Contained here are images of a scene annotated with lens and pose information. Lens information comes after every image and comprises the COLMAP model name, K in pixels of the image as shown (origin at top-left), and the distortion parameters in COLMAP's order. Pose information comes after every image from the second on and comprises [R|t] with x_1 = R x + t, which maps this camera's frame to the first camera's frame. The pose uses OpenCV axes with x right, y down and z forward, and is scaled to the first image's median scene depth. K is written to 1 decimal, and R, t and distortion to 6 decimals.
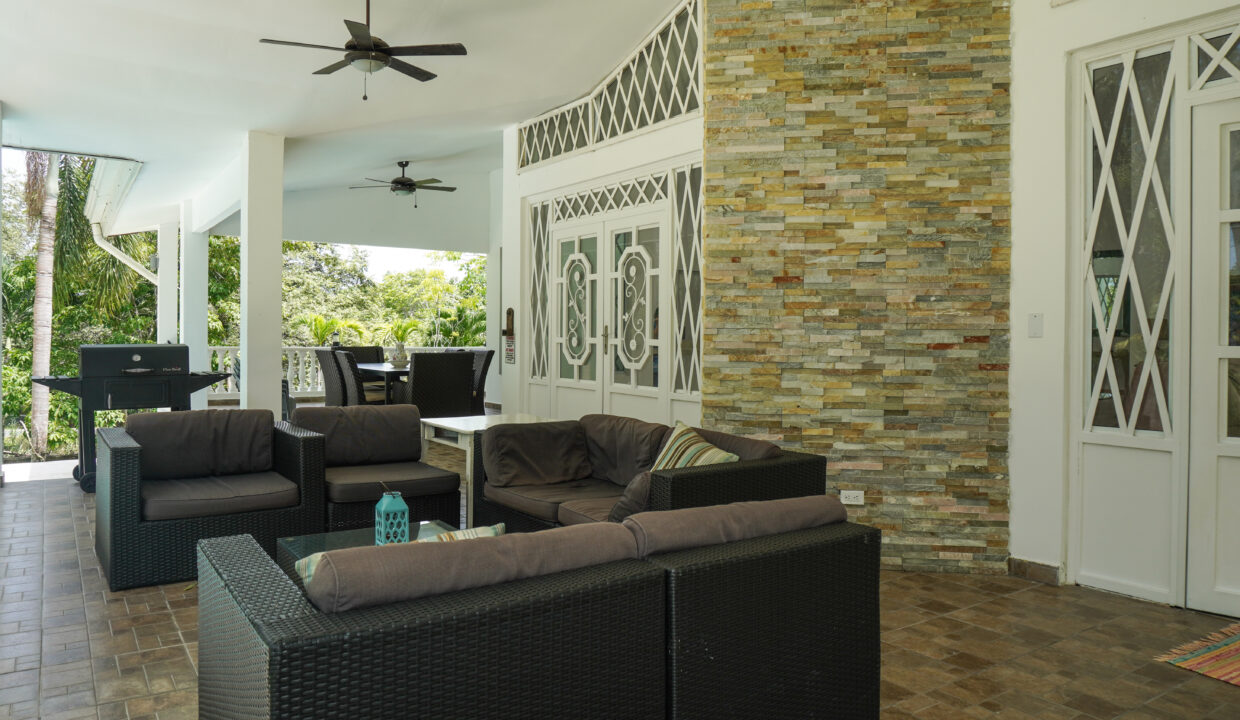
lens RADIAL K [[882.1, 0, 638.7], [0, 882.1, 336.1], [0, 0, 1]] dist [-0.010139, -0.001035]
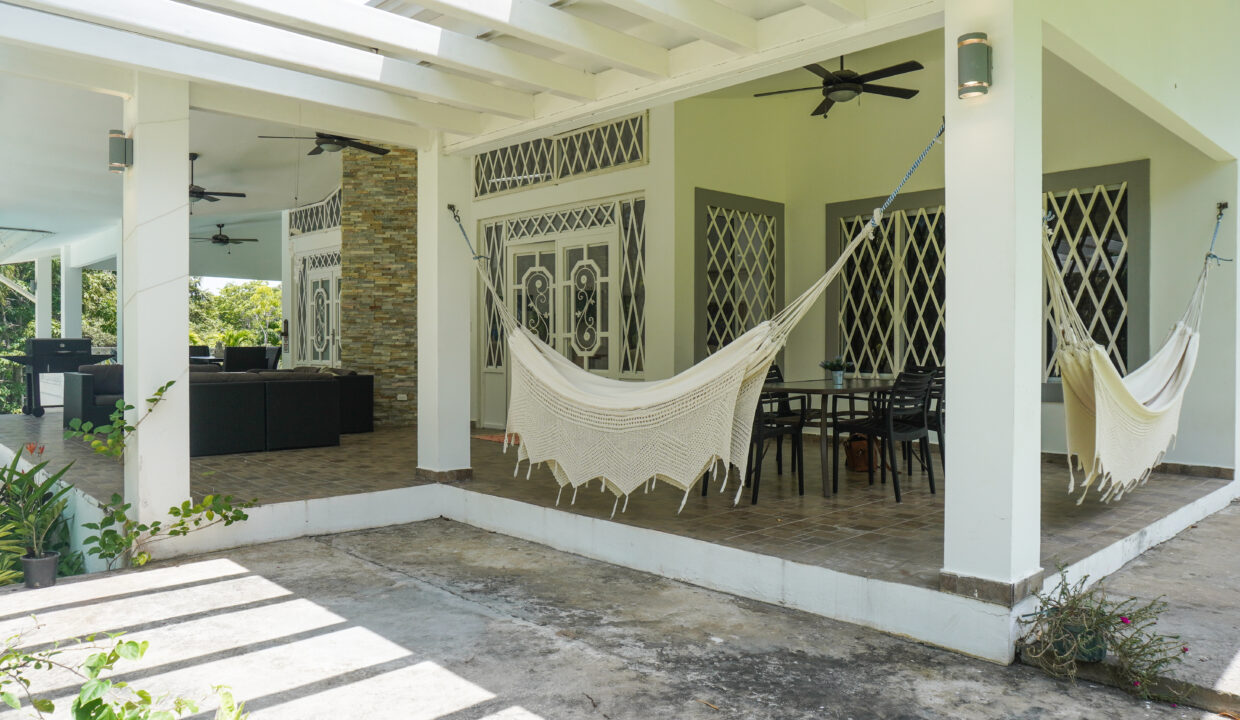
lens RADIAL K [[895.3, 0, 620.0], [0, 895.3, 360.0], [0, 0, 1]] dist [-0.009236, -0.001198]
pose [[0.990837, -0.001745, 0.135054, 0.496005], [0.000218, 0.999936, 0.011320, 0.051275], [-0.135065, -0.011187, 0.990774, -1.497131]]
